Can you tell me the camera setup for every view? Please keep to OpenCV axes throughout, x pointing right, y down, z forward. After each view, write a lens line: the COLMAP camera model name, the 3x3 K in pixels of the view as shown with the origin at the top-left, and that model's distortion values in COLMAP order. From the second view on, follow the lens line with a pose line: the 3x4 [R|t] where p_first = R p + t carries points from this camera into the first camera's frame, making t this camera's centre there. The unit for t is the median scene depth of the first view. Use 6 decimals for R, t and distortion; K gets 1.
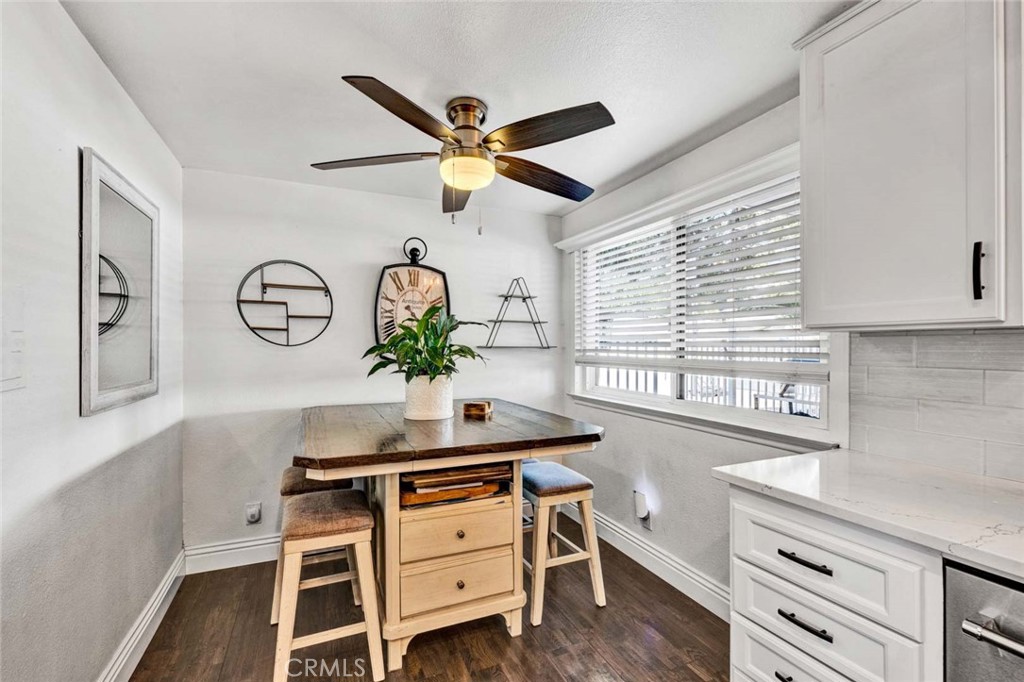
lens RADIAL K [[457.0, 0, 531.4], [0, 457.0, 346.1], [0, 0, 1]] dist [-0.000378, 0.000019]
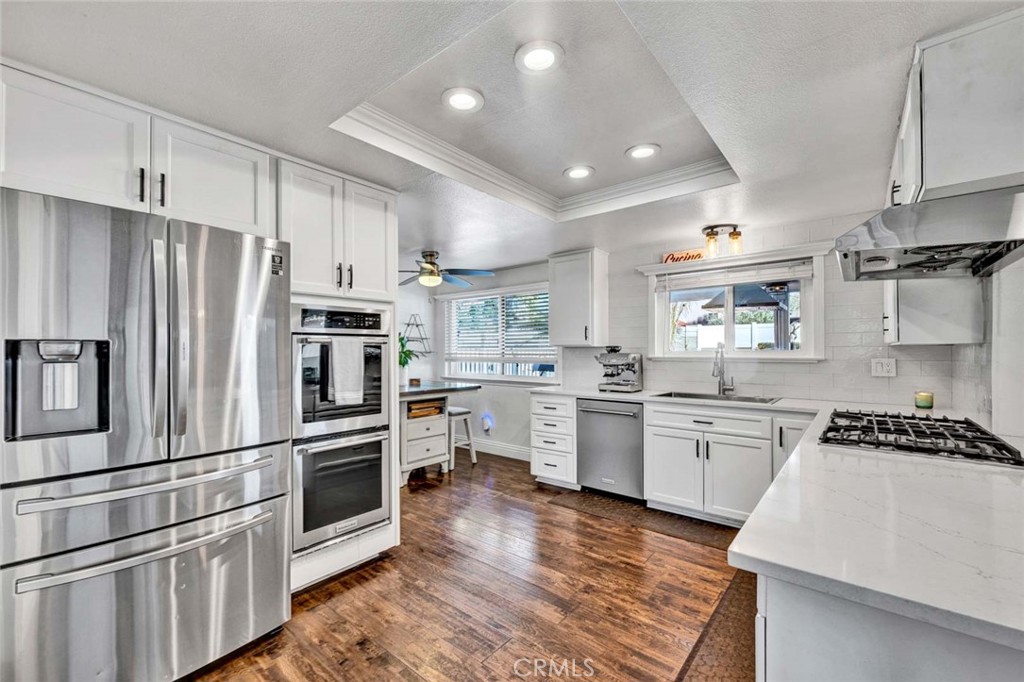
lens RADIAL K [[418.9, 0, 510.1], [0, 418.9, 348.3], [0, 0, 1]] dist [0.002215, 0.001323]
pose [[0.903660, -0.000122, 0.428250, -0.629692], [0.002824, 0.999980, -0.005675, -0.003470], [-0.428240, 0.006338, 0.903643, -1.063677]]
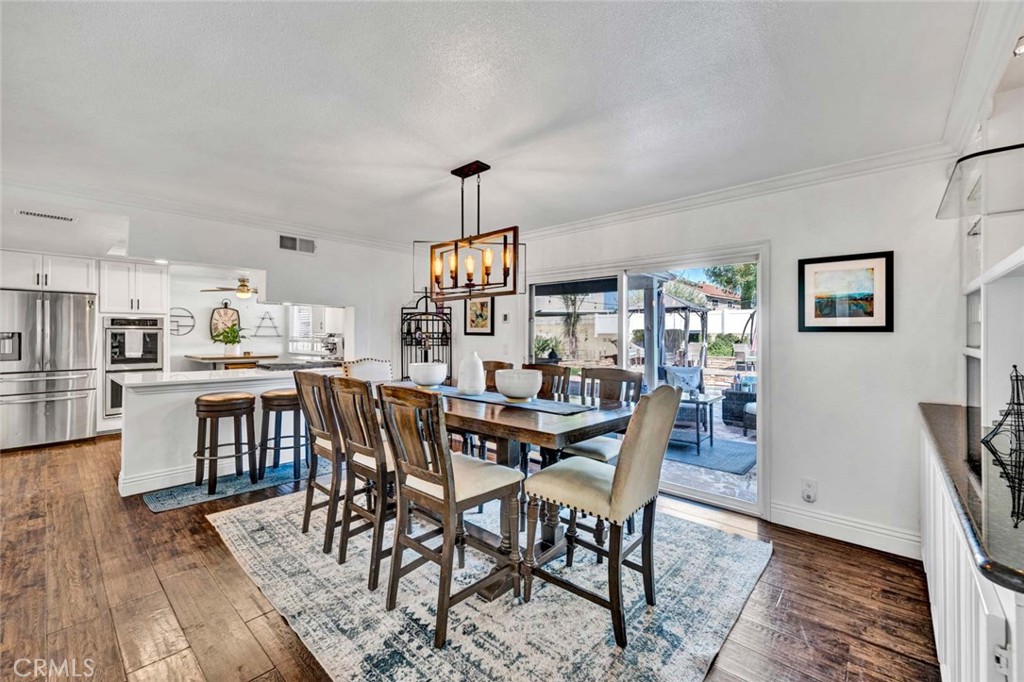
lens RADIAL K [[418.9, 0, 507.6], [0, 418.9, 333.6], [0, 0, 1]] dist [0.002215, 0.001323]
pose [[0.928541, 0.003154, 0.371216, 0.618440], [-0.003261, 0.999995, -0.000341, -0.022829], [-0.371216, -0.000894, 0.928546, -3.159450]]
